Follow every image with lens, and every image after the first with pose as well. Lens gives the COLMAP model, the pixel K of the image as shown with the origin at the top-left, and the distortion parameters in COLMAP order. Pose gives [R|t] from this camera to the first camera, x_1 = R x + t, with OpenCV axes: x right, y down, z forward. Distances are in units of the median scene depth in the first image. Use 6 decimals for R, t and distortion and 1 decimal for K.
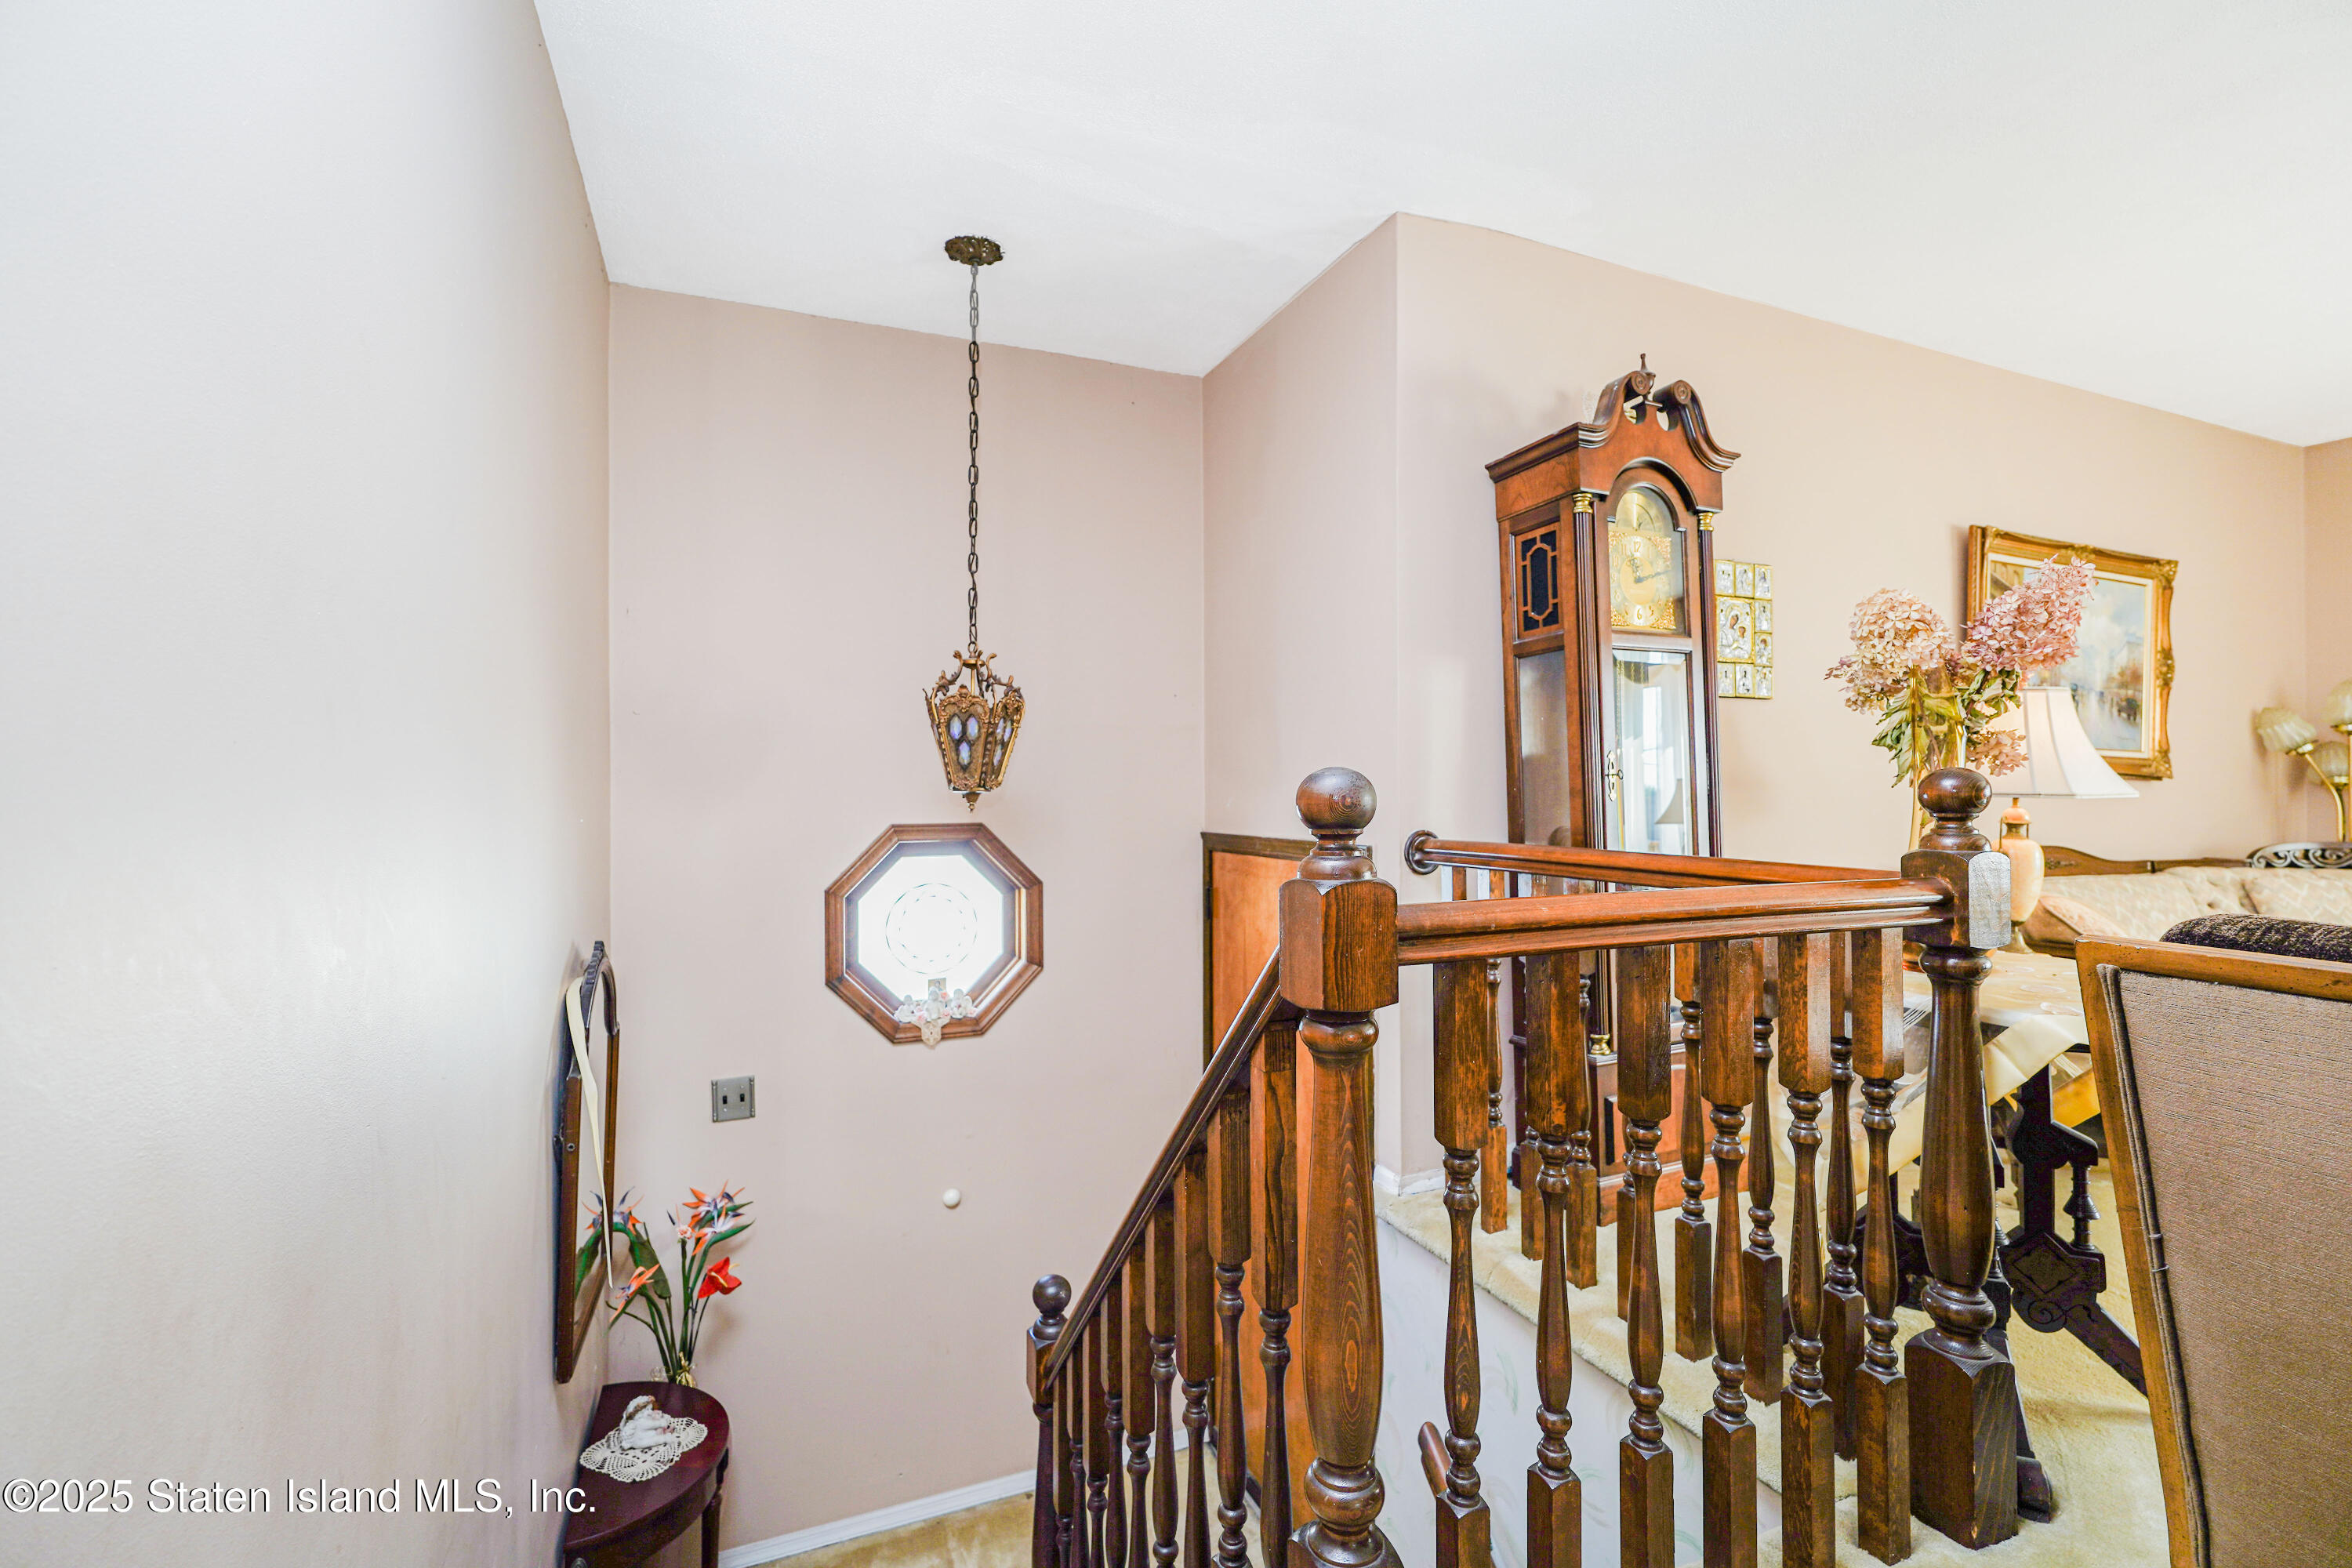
lens RADIAL K [[1036.6, 0, 1171.7], [0, 1036.6, 796.2], [0, 0, 1]] dist [-0.022619, 0.014327]
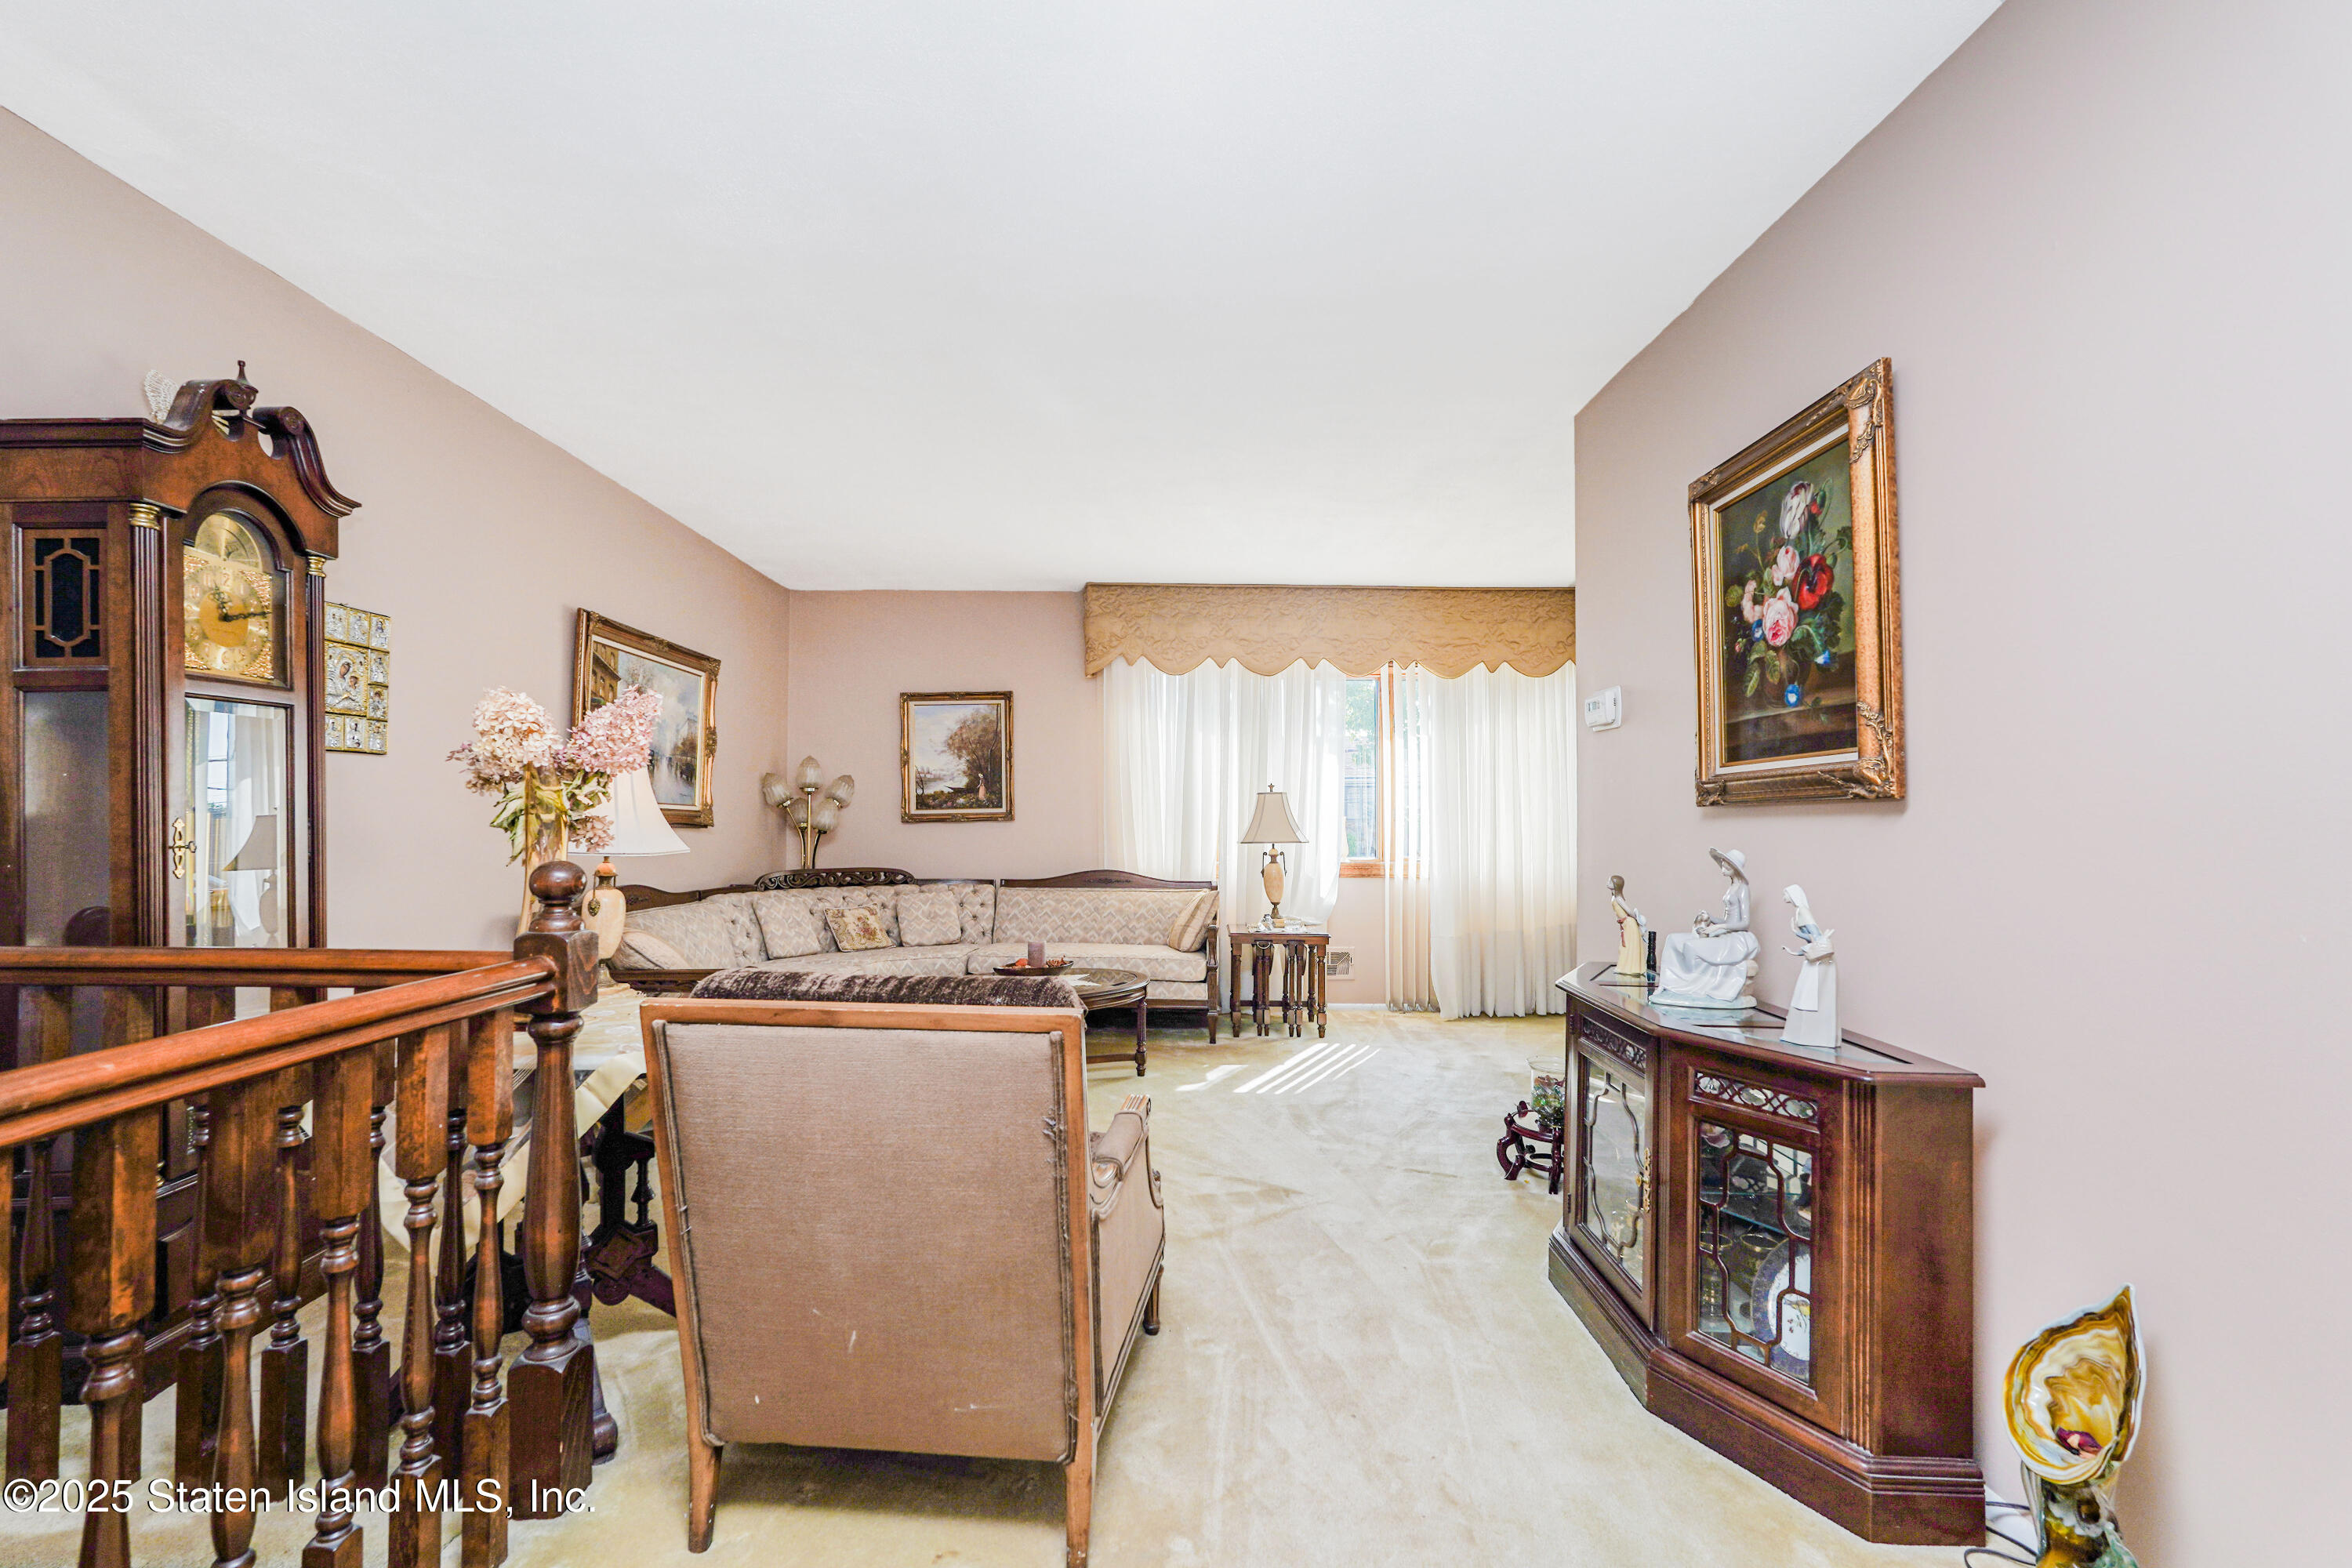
lens RADIAL K [[1050.8, 0, 1186.1], [0, 1050.8, 791.9], [0, 0, 1]] dist [-0.016963, 0.009464]
pose [[0.370704, 0.026722, 0.928366, -0.079952], [-0.011968, 0.999640, -0.023995, -0.073453], [-0.928674, -0.002216, 0.370891, -0.102769]]
